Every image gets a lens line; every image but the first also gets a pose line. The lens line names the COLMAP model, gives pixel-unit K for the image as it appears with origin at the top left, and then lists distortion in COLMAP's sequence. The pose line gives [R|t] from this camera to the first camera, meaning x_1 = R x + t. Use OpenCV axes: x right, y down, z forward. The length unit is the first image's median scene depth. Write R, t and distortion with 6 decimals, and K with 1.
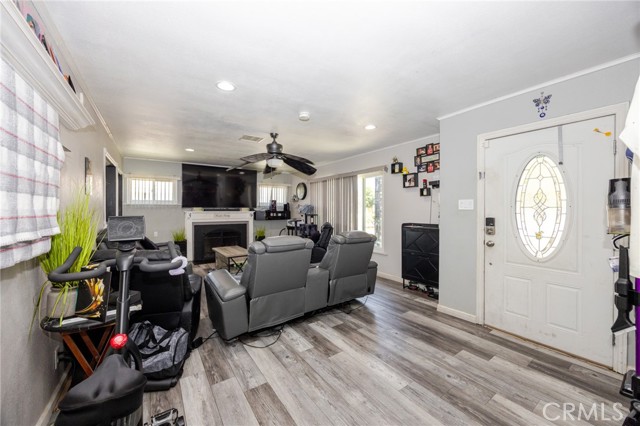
lens RADIAL K [[243.4, 0, 319.5], [0, 243.4, 209.7], [0, 0, 1]] dist [-0.002797, -0.000163]
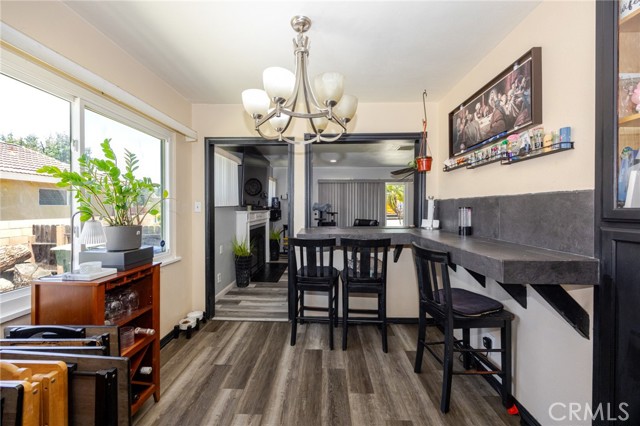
lens RADIAL K [[243.4, 0, 319.5], [0, 243.4, 209.7], [0, 0, 1]] dist [-0.002797, -0.000163]
pose [[0.592503, -0.010305, 0.805503, -1.497407], [0.003369, 0.999941, 0.010314, -0.006589], [-0.805561, -0.003397, 0.592502, 0.604537]]
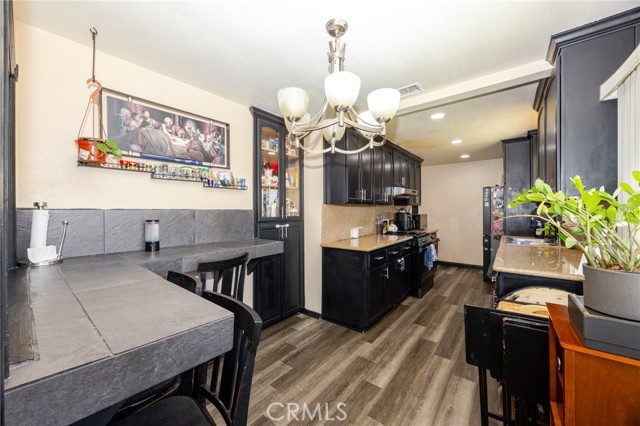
lens RADIAL K [[241.5, 0, 319.1], [0, 241.5, 210.0], [0, 0, 1]] dist [-0.002407, -0.000295]
pose [[-0.958379, -0.000347, -0.285497, -1.073613], [-0.000712, 0.999999, 0.001174, -0.025258], [0.285497, 0.001329, -0.958379, 1.196905]]
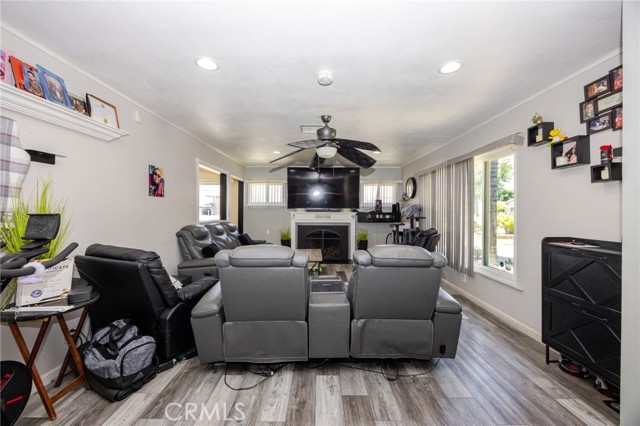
lens RADIAL K [[243.4, 0, 319.5], [0, 243.4, 209.7], [0, 0, 1]] dist [-0.002797, -0.000163]
pose [[0.820354, 0.001328, -0.571855, 0.241436], [-0.005068, 0.999975, -0.004948, 0.002750], [0.571834, 0.006957, 0.820340, 0.297711]]
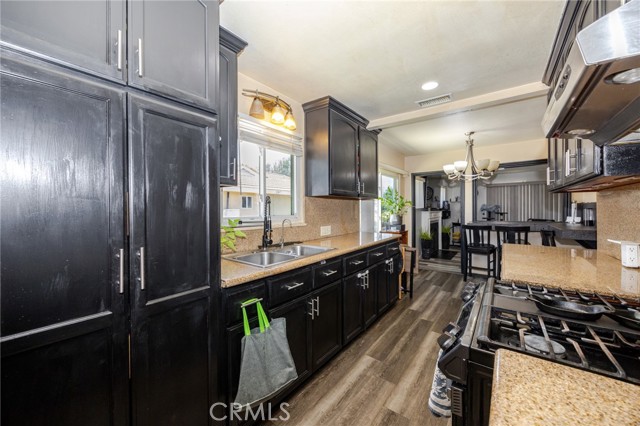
lens RADIAL K [[241.5, 0, 319.1], [0, 241.5, 210.0], [0, 0, 1]] dist [-0.002407, -0.000295]
pose [[0.953242, -0.012145, 0.301965, -2.027371], [0.011756, 0.999926, 0.003107, -0.013319], [-0.301981, 0.000588, 0.953314, 0.155283]]
